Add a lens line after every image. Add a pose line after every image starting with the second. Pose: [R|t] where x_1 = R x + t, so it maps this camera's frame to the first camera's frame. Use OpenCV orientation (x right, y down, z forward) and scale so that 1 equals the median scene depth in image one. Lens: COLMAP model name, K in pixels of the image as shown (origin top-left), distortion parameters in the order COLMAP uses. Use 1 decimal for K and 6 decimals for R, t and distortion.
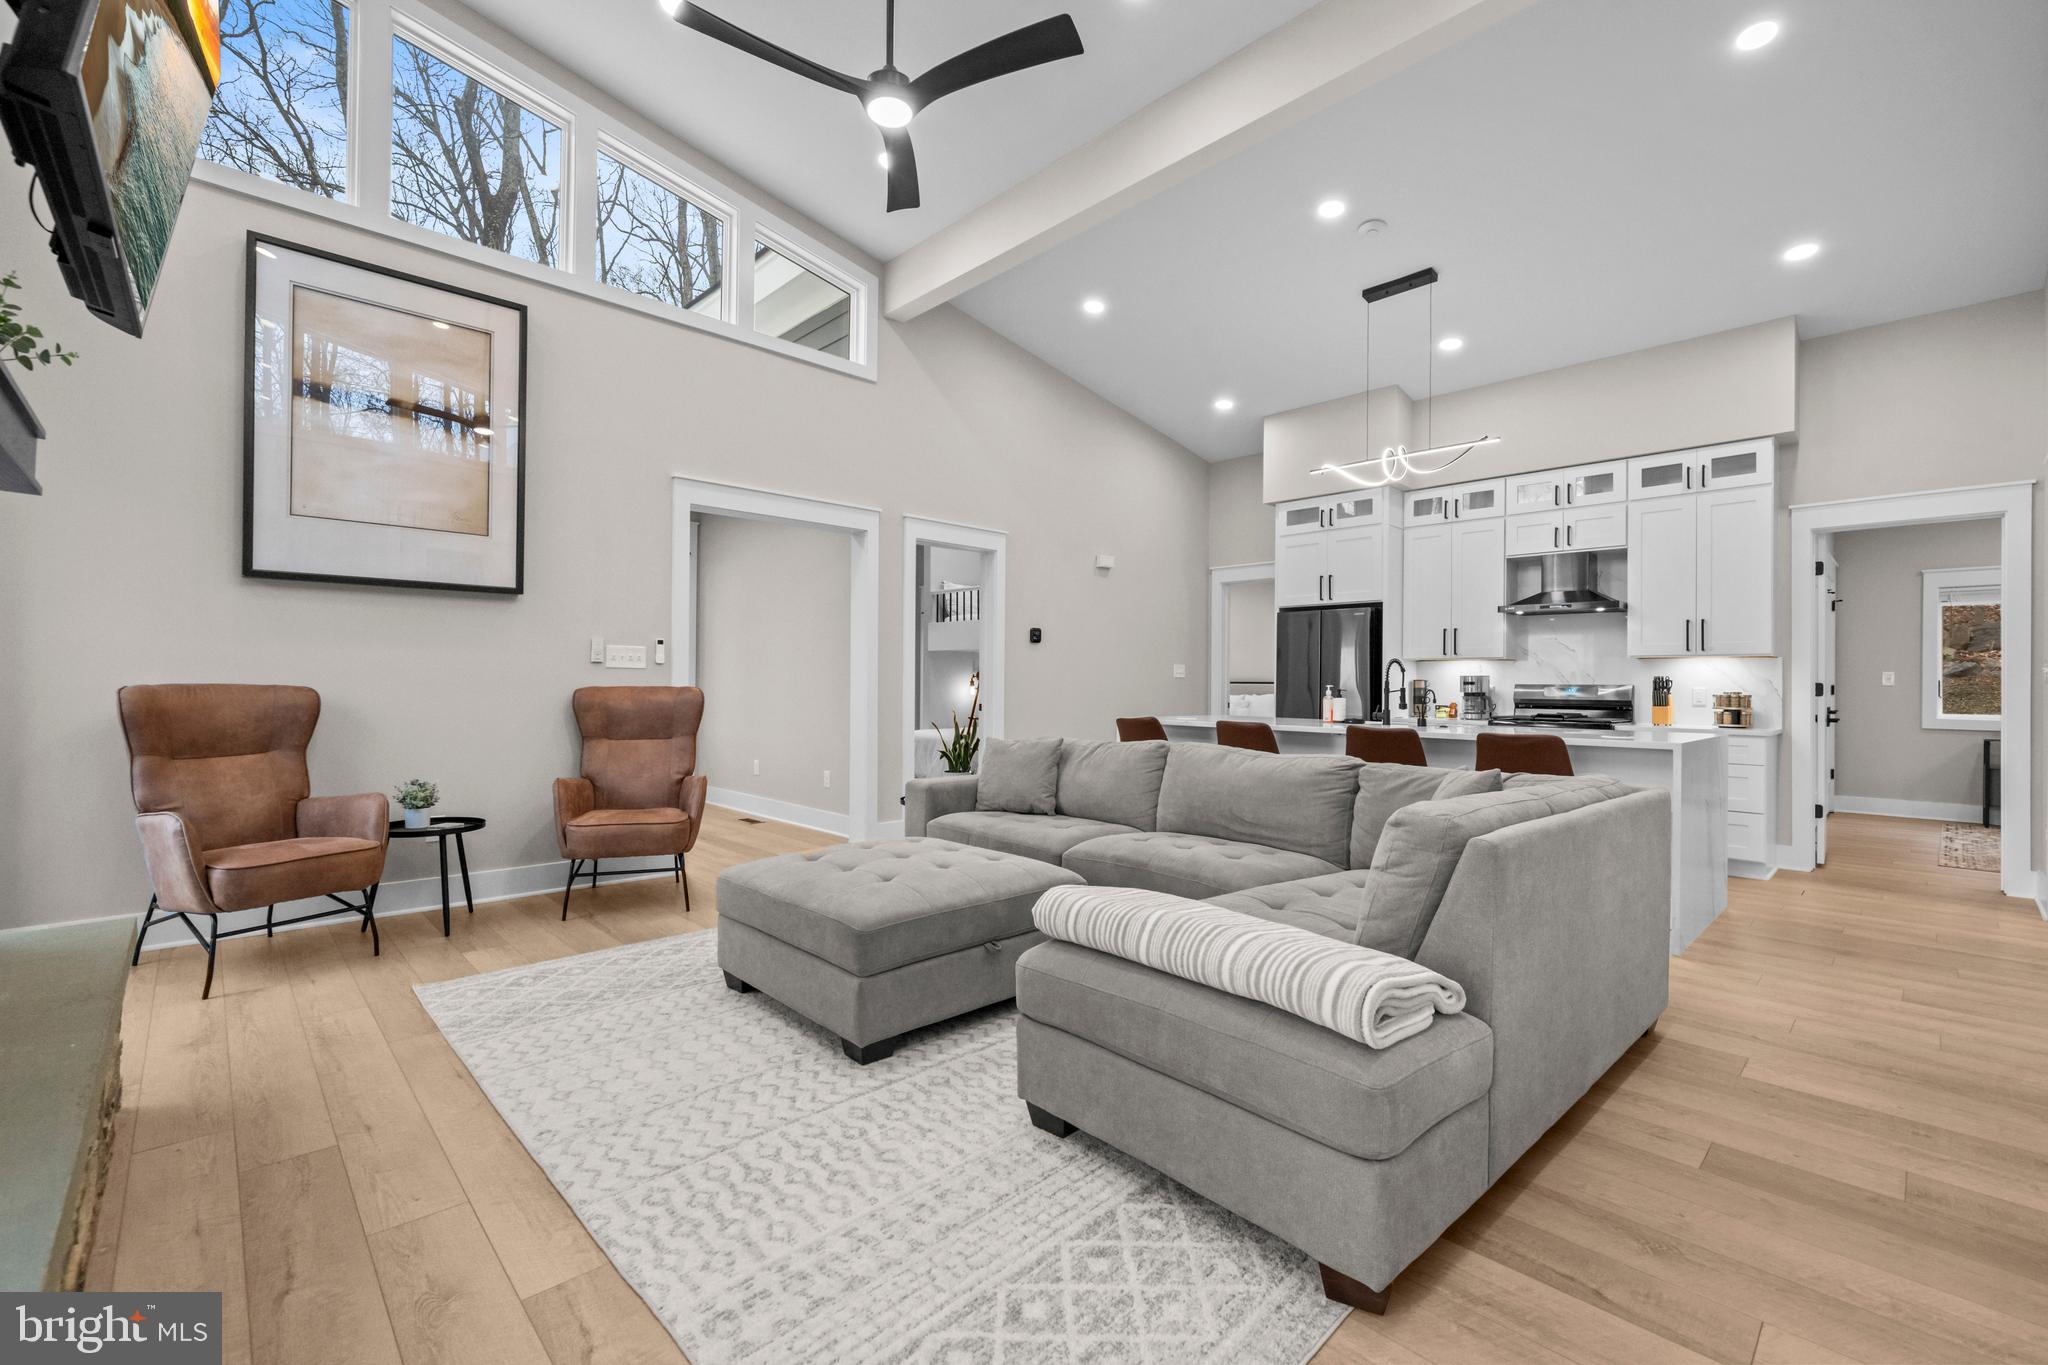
lens RADIAL K [[866.6, 0, 1024.1], [0, 866.6, 679.4], [0, 0, 1]] dist [0.000085, 0.000285]
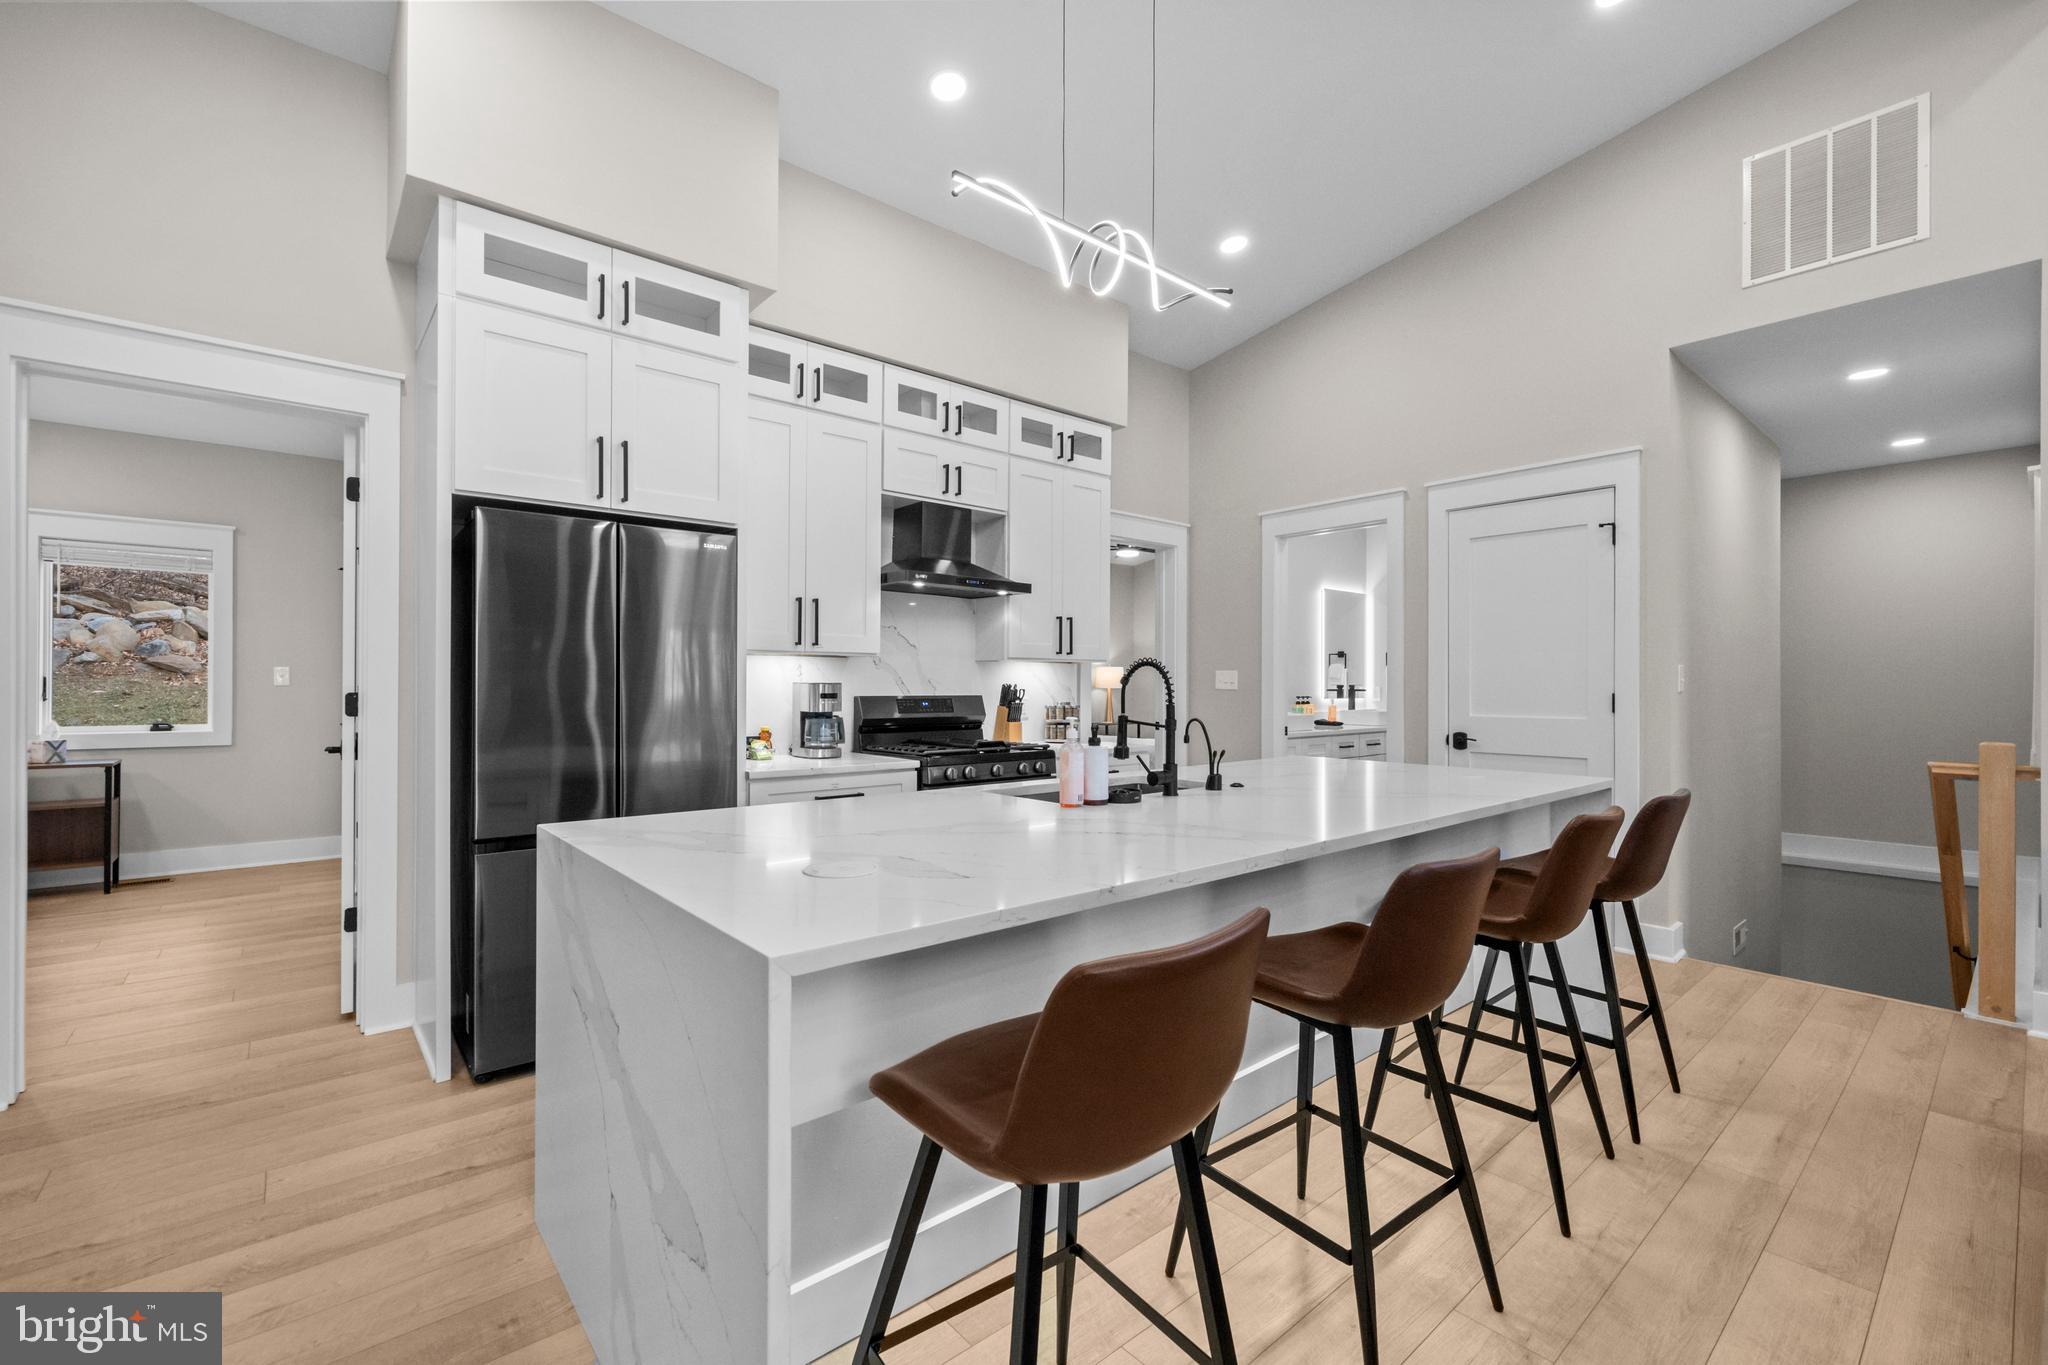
lens RADIAL K [[866.6, 0, 1024.1], [0, 866.6, 679.4], [0, 0, 1]] dist [0.000085, 0.000285]
pose [[0.058383, -0.005137, 0.998281, -0.062381], [-0.008618, 0.999947, 0.005649, -0.012536], [-0.998257, -0.008933, 0.058336, 0.946702]]
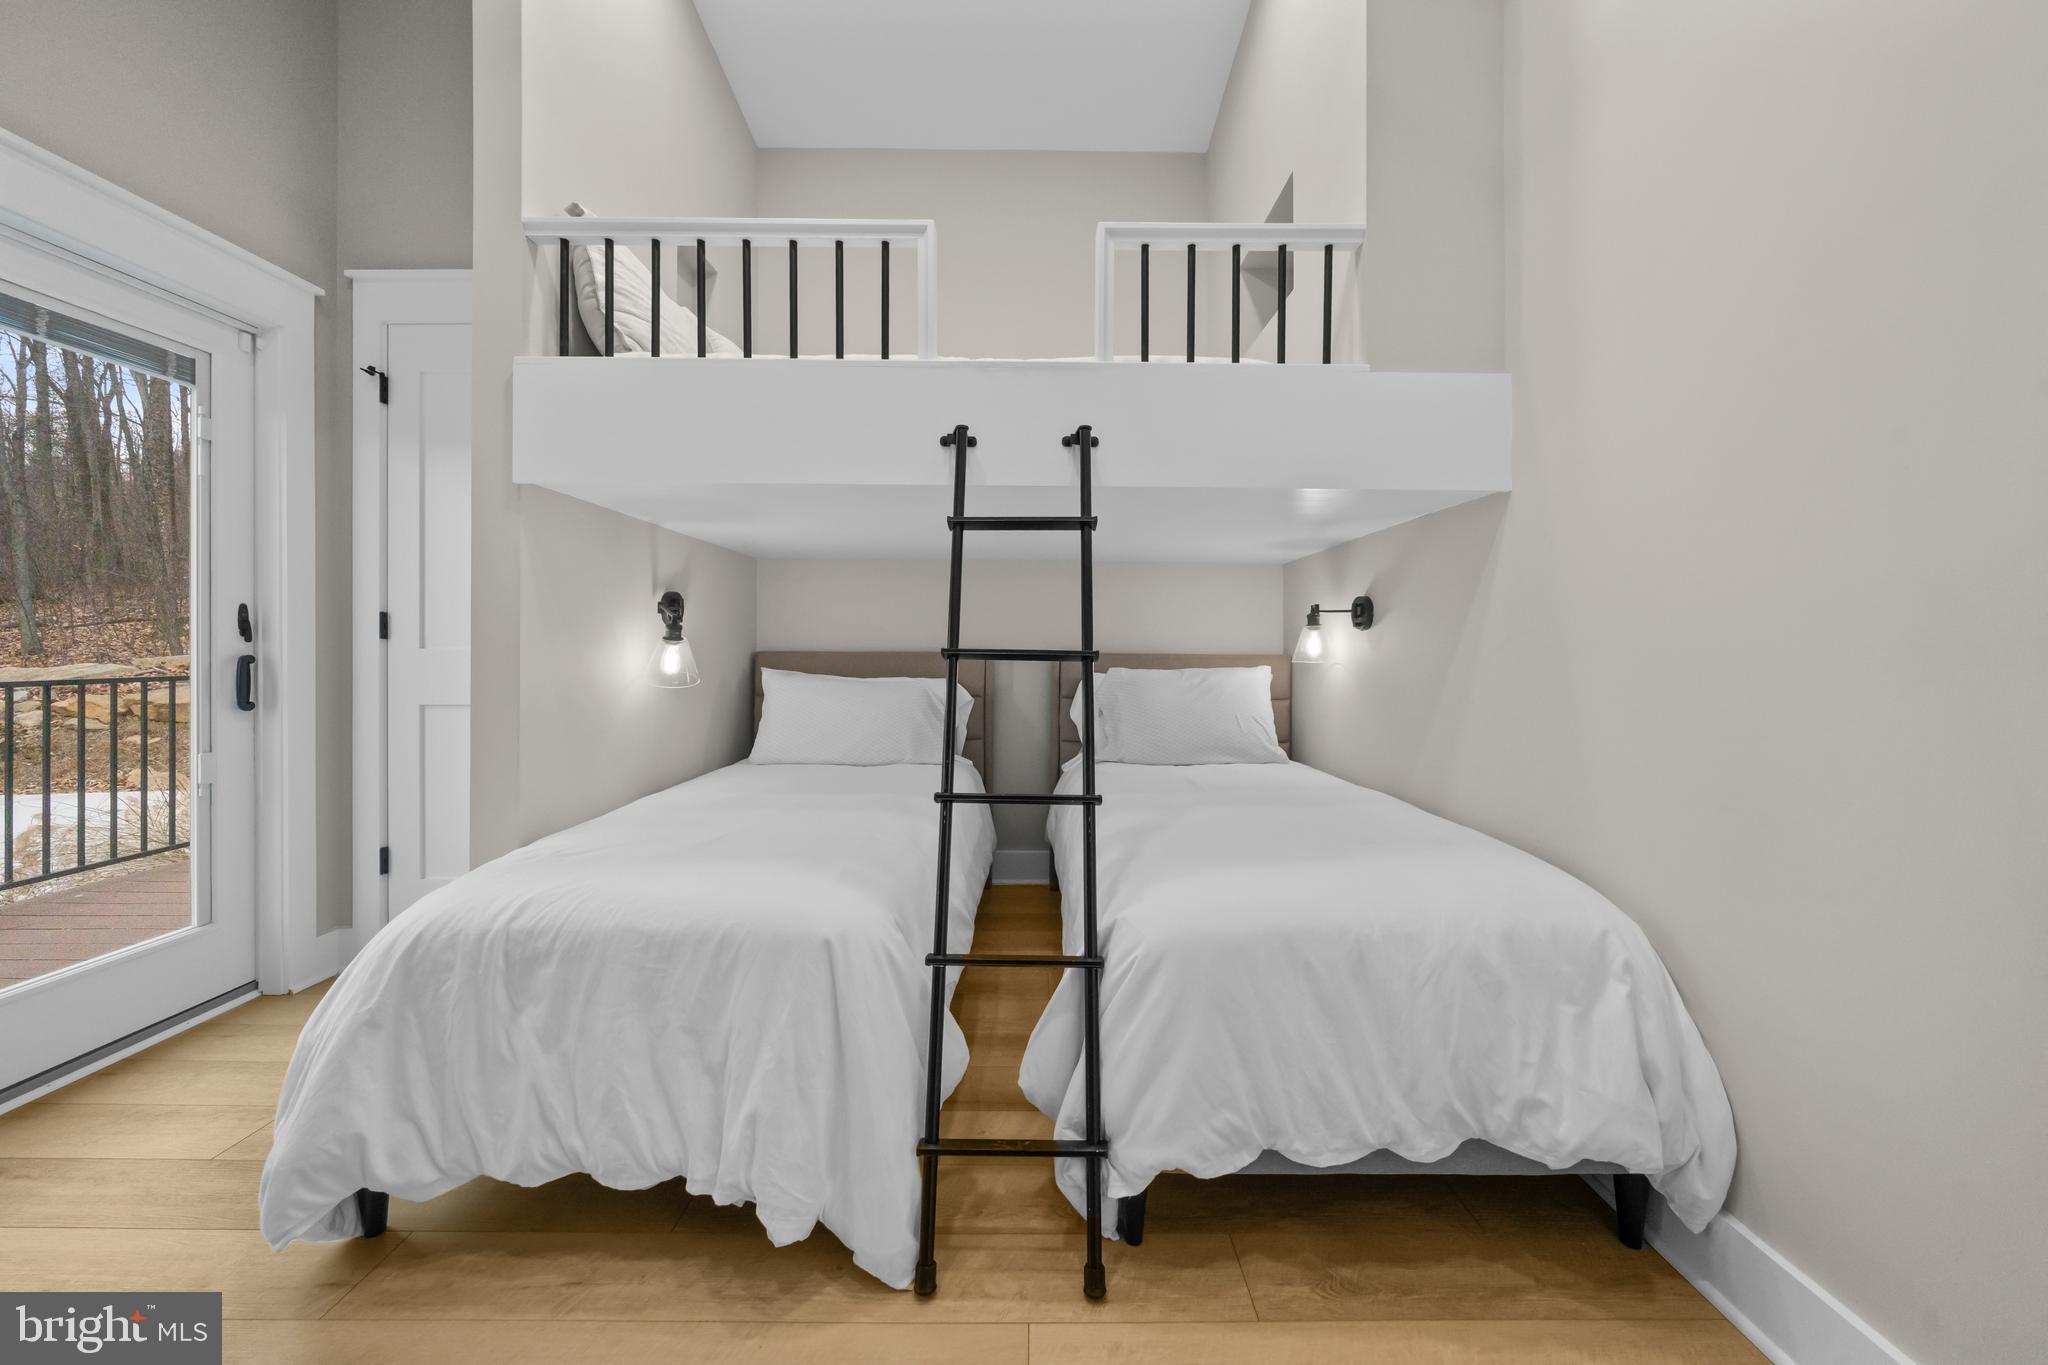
lens RADIAL K [[715.7, 0, 1035.4], [0, 715.7, 651.1], [0, 0, 1]] dist [-0.006425, -0.000058]
pose [[0.684416, -0.009236, 0.729033, -0.244969], [-0.002541, 0.999883, 0.015053, 0.010106], [-0.729087, -0.012155, 0.684313, 1.258243]]
